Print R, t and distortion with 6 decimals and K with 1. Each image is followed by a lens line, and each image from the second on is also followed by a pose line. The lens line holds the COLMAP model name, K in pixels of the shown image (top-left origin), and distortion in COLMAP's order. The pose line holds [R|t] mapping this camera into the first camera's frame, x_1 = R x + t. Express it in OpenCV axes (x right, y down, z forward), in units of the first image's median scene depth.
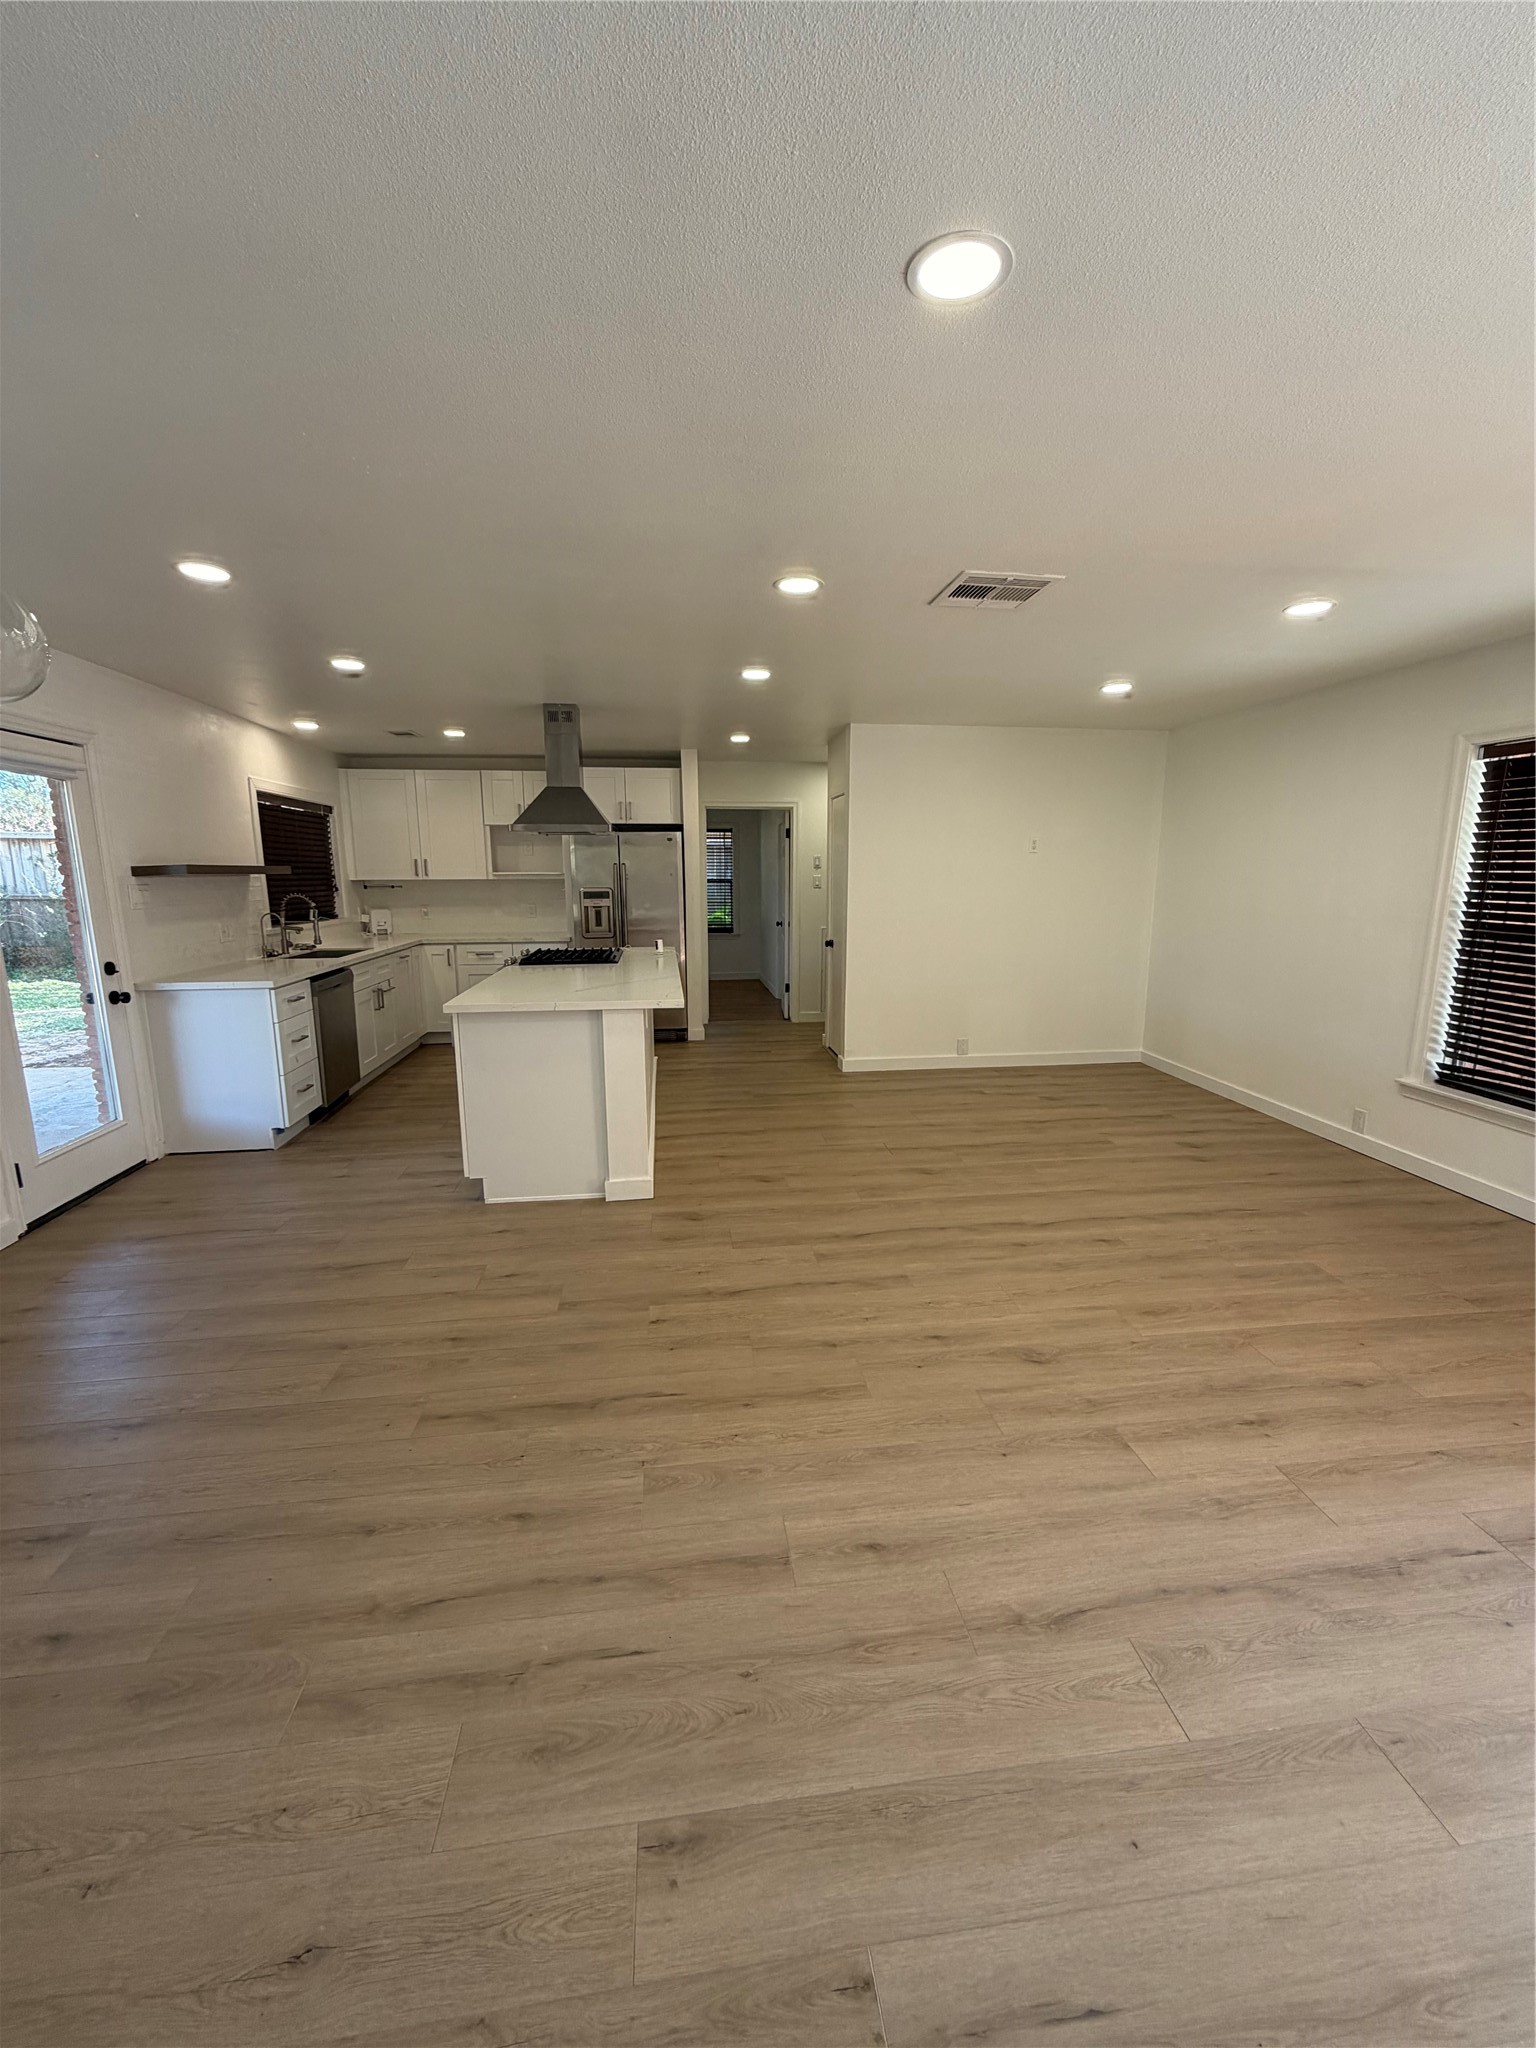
lens RADIAL K [[818.1, 0, 768.7], [0, 818.1, 1020.0], [0, 0, 1]] dist [0.000188, 0.000243]
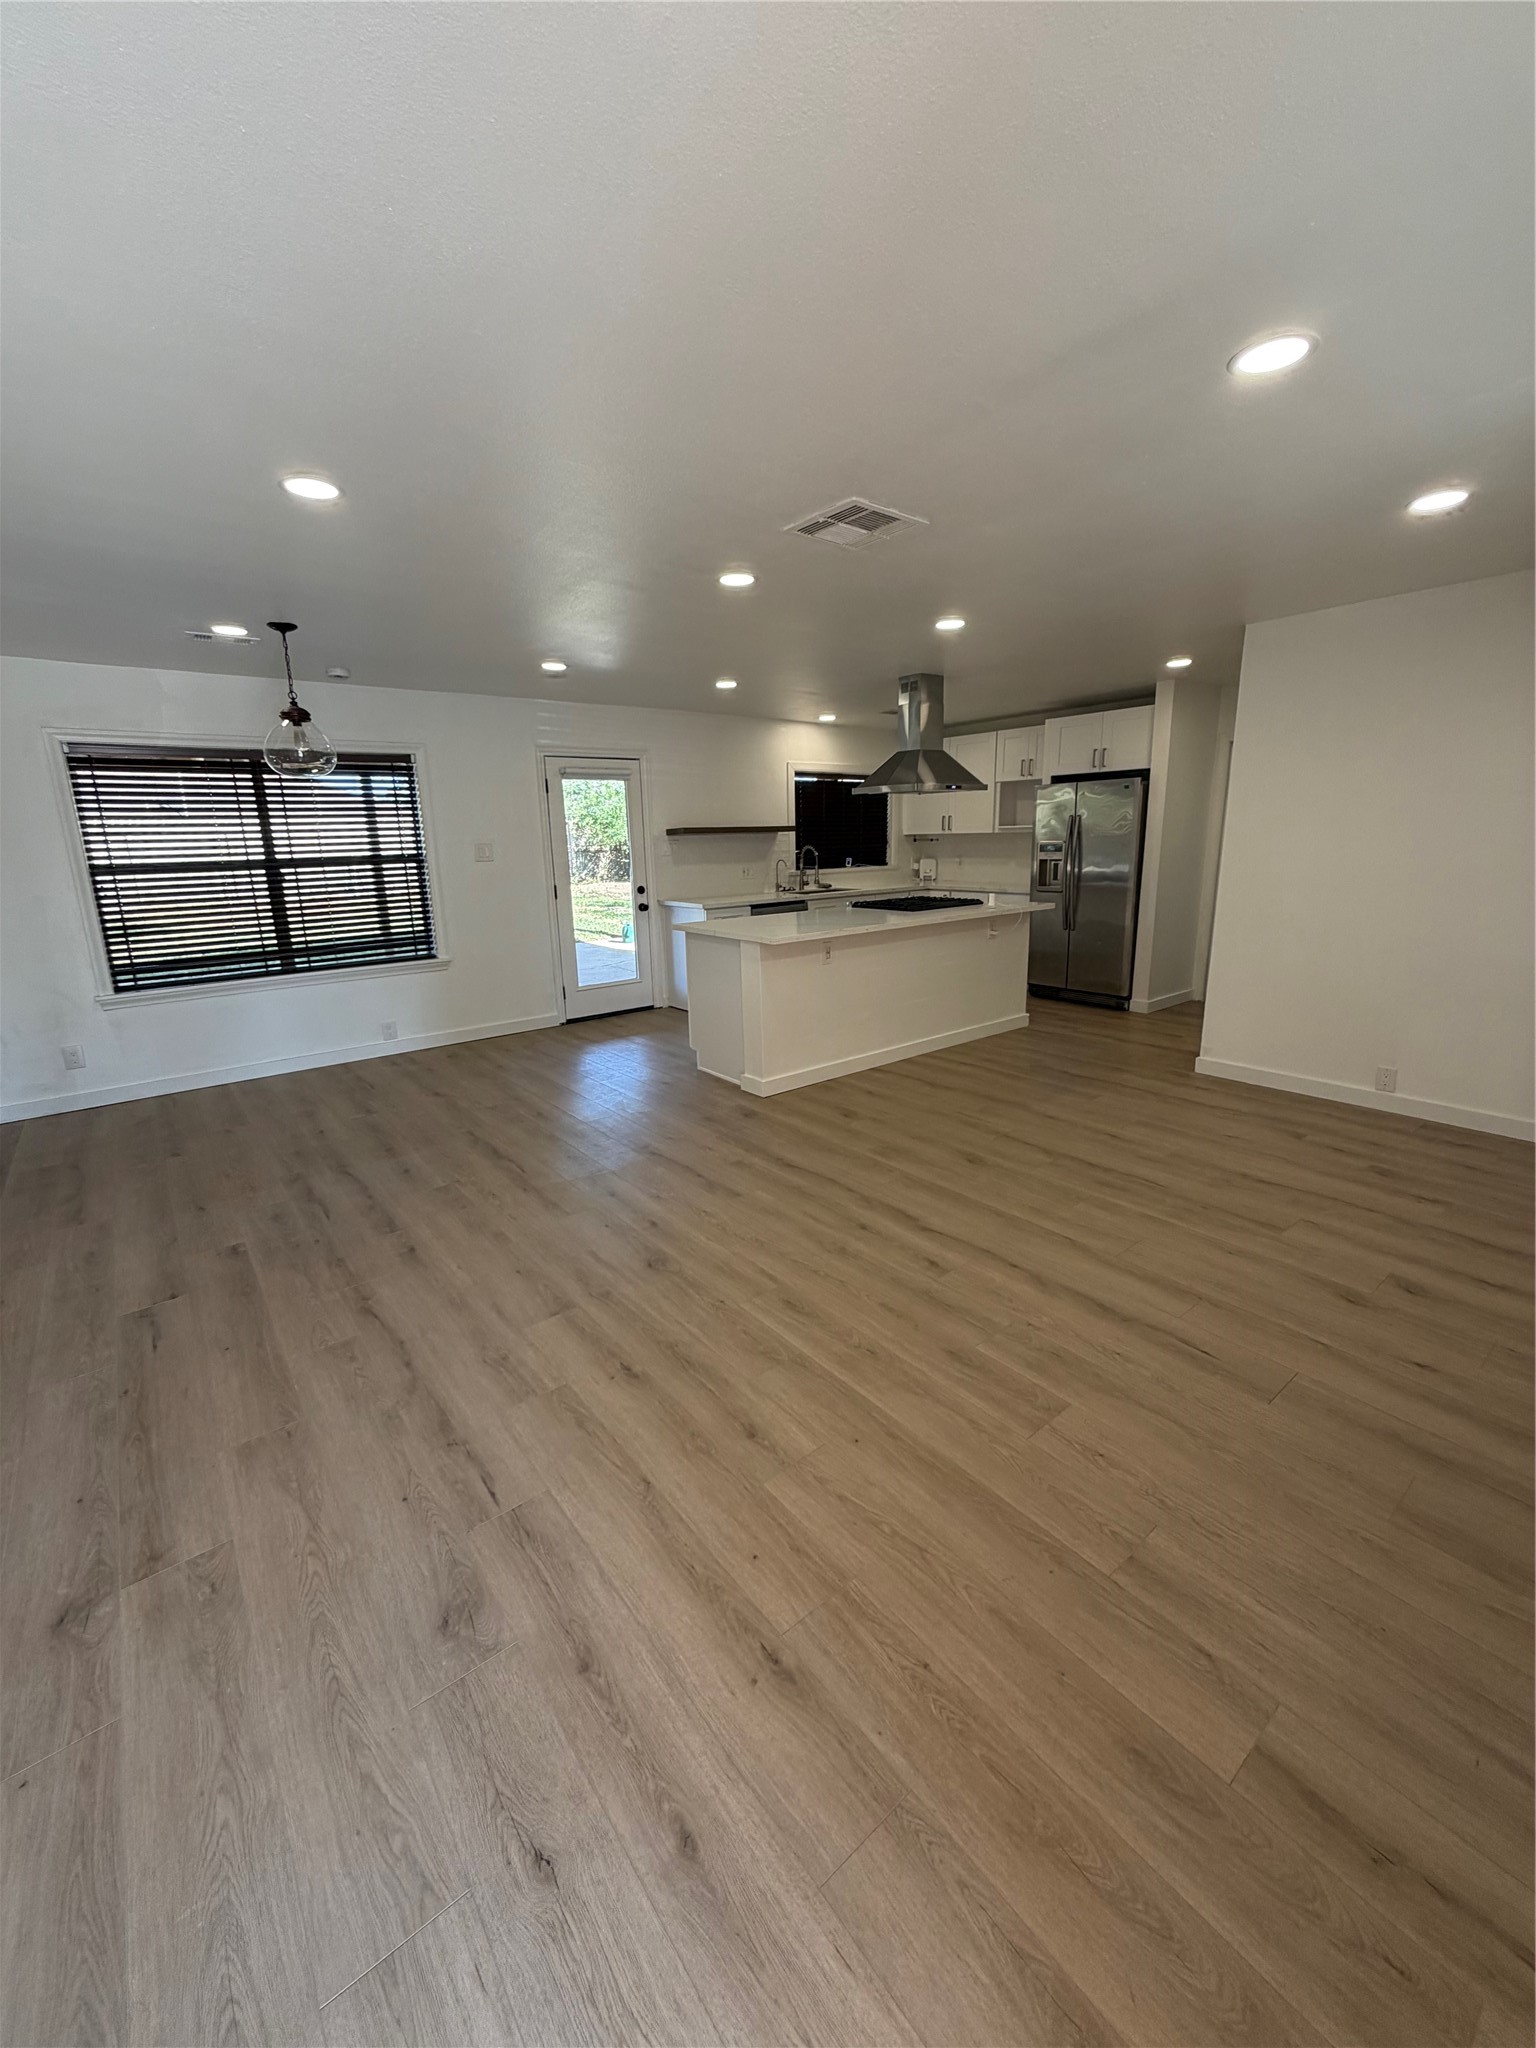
lens RADIAL K [[818.1, 0, 769.0], [0, 818.1, 1021.3], [0, 0, 1]] dist [0.000188, 0.000243]
pose [[0.516533, 0.183808, -0.836306, 1.062665], [-0.132335, 0.982090, 0.134114, -0.075214], [0.845979, 0.041398, 0.531606, 0.421138]]
